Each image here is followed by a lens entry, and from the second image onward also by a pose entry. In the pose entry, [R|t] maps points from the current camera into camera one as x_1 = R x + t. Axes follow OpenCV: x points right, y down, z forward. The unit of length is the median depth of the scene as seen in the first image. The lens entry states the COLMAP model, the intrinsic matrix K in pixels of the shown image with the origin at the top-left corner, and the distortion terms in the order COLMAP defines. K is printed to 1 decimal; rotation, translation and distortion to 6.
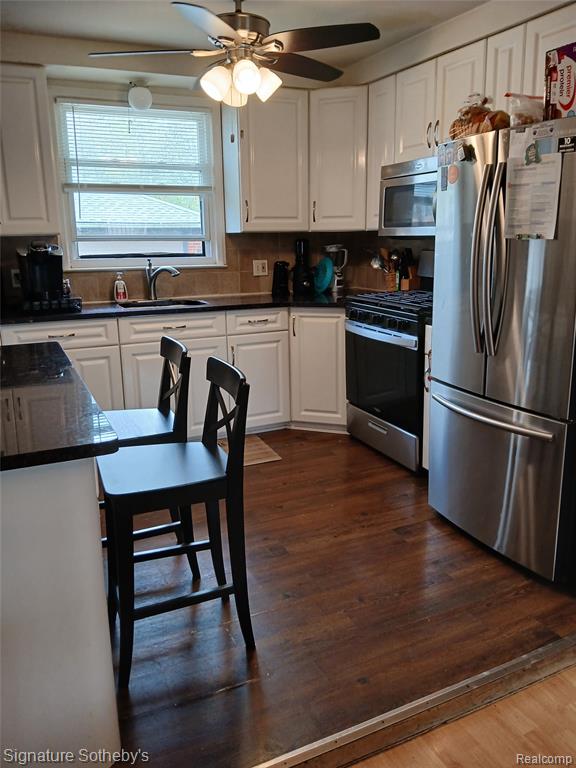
lens RADIAL K [[595.9, 0, 292.4], [0, 595.9, 385.8], [0, 0, 1]] dist [-0.006331, -0.044869]
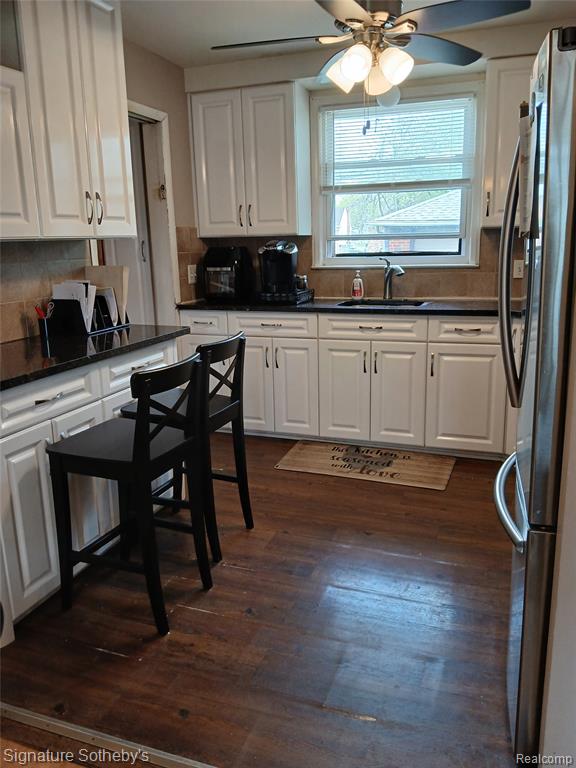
lens RADIAL K [[596.4, 0, 285.0], [0, 596.4, 368.4], [0, 0, 1]] dist [0.057004, -0.004900]
pose [[0.701551, 0.142365, -0.698254, 0.374395], [-0.158452, 0.986476, 0.041929, -0.047126], [0.694780, 0.081224, 0.714621, 0.188699]]
